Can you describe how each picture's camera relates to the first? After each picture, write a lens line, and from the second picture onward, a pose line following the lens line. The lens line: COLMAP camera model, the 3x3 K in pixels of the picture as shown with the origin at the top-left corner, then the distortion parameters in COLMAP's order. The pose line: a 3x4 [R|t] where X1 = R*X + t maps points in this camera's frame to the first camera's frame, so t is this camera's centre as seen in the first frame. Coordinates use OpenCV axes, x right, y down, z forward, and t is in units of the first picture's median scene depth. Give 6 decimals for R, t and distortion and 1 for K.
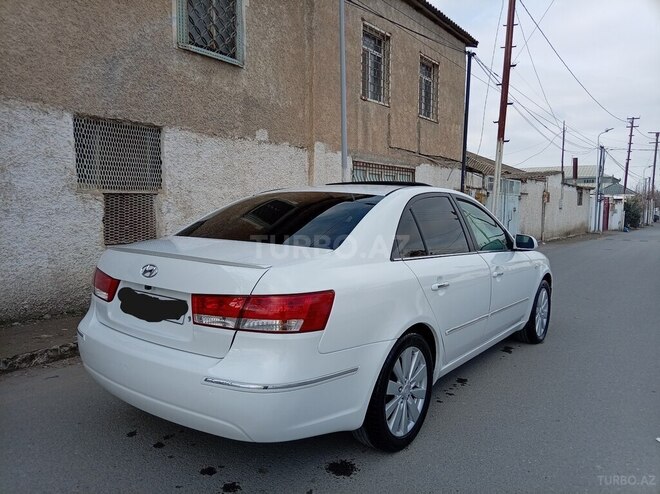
lens RADIAL K [[476.4, 0, 328.5], [0, 476.4, 243.2], [0, 0, 1]] dist [0.010707, -0.038731]
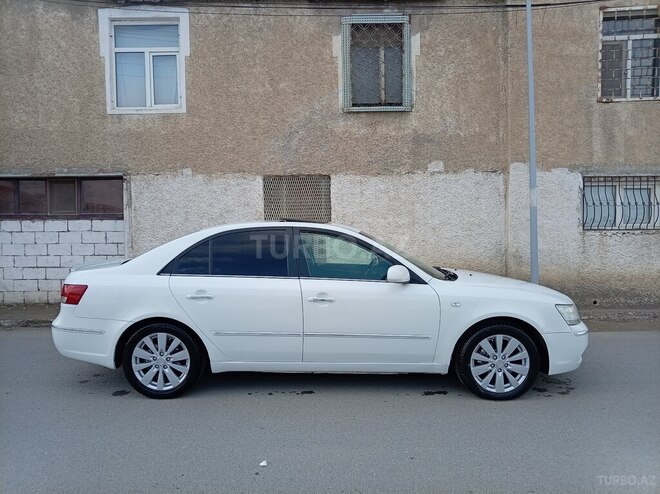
lens RADIAL K [[476.4, 0, 328.5], [0, 476.4, 243.2], [0, 0, 1]] dist [0.010707, -0.038731]
pose [[0.608321, 0.008966, -0.793640, 0.709884], [-0.044311, 0.998760, -0.022681, -0.023521], [0.792453, 0.048964, 0.607964, 0.201064]]
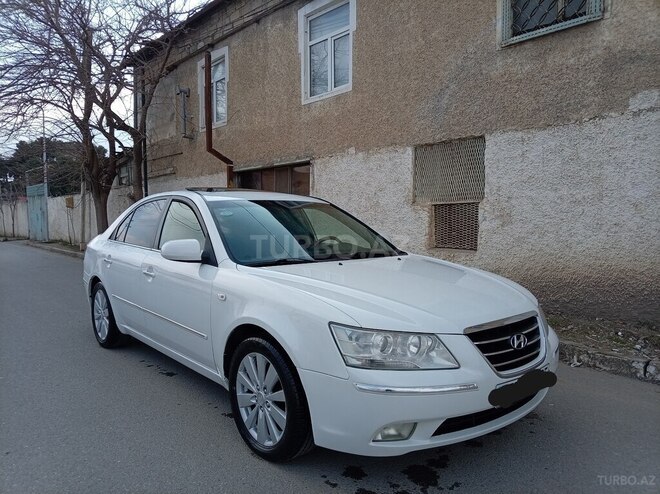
lens RADIAL K [[485.2, 0, 330.0], [0, 485.2, 247.0], [0, 0, 1]] dist [0.000162, -0.042348]
pose [[-0.197400, 0.043154, -0.979373, 0.734855], [-0.072424, 0.995659, 0.058469, -0.046248], [0.977644, 0.082472, -0.193417, 0.905519]]
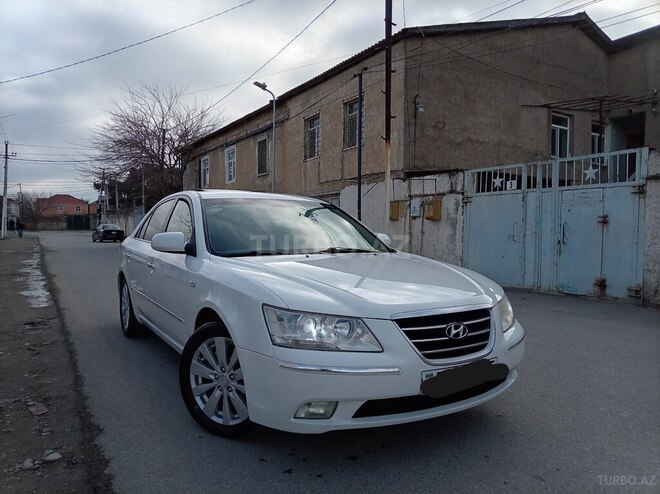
lens RADIAL K [[485.2, 0, 330.0], [0, 485.2, 247.0], [0, 0, 1]] dist [0.000162, -0.042348]
pose [[-0.337596, 0.018920, -0.941101, 0.725670], [-0.077020, 0.995890, 0.047650, -0.036486], [0.938135, 0.088570, -0.334752, 1.014631]]
